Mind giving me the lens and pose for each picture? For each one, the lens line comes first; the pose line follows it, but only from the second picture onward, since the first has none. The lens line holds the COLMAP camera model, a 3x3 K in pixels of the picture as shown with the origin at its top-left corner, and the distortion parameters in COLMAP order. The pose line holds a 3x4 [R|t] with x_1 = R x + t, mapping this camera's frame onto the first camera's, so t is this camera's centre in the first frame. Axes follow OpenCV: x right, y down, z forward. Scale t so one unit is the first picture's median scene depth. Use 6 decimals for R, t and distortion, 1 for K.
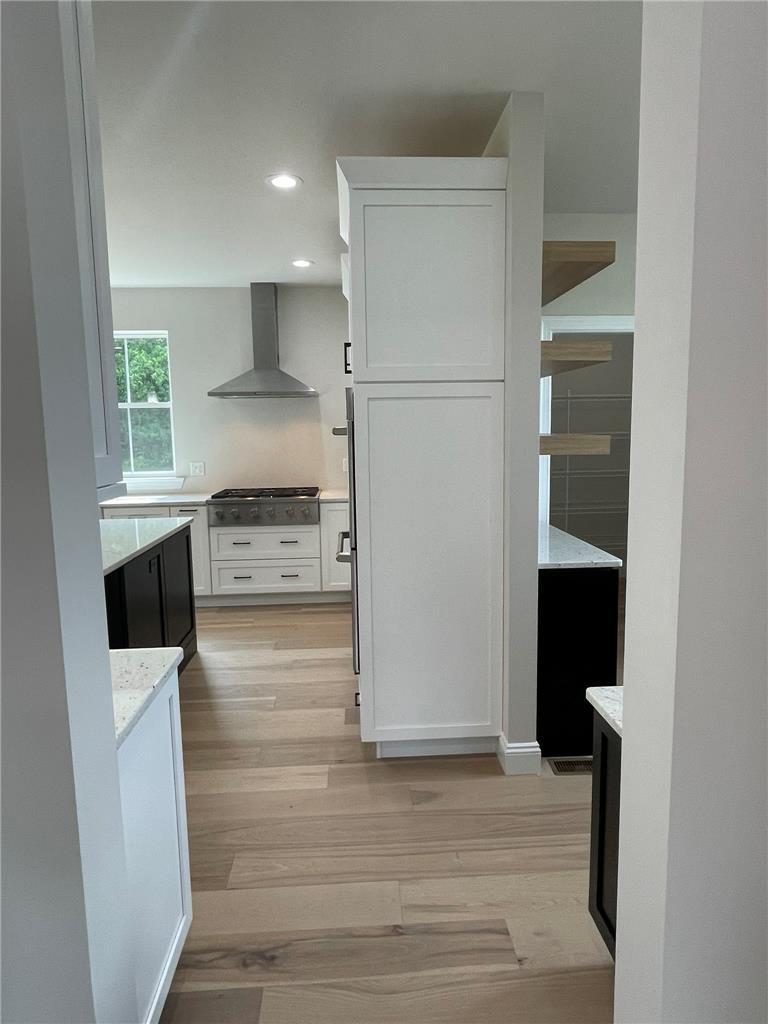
lens RADIAL K [[642.6, 0, 384.0], [0, 642.6, 512.0], [0, 0, 1]] dist [-0.007953, 0.000695]
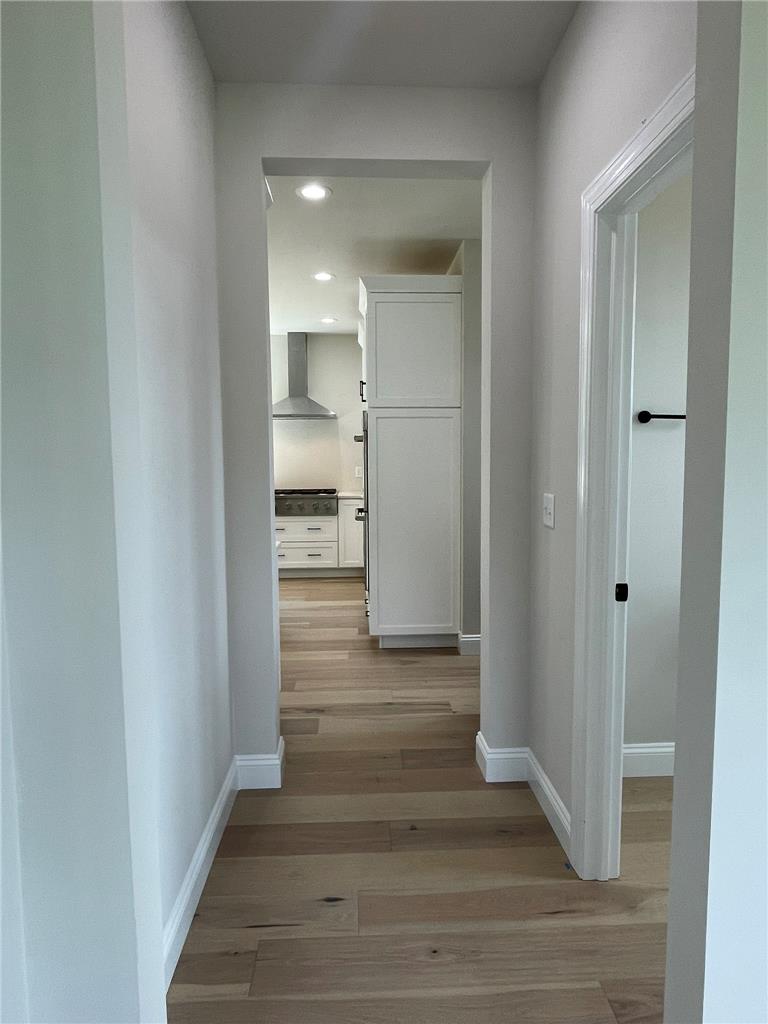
lens RADIAL K [[642.6, 0, 384.0], [0, 642.6, 512.0], [0, 0, 1]] dist [-0.007953, 0.000695]
pose [[0.999907, 0.010418, -0.008802, 0.008674], [-0.010754, 0.999182, -0.038976, 0.100737], [0.008389, 0.039067, 0.999201, -0.493577]]
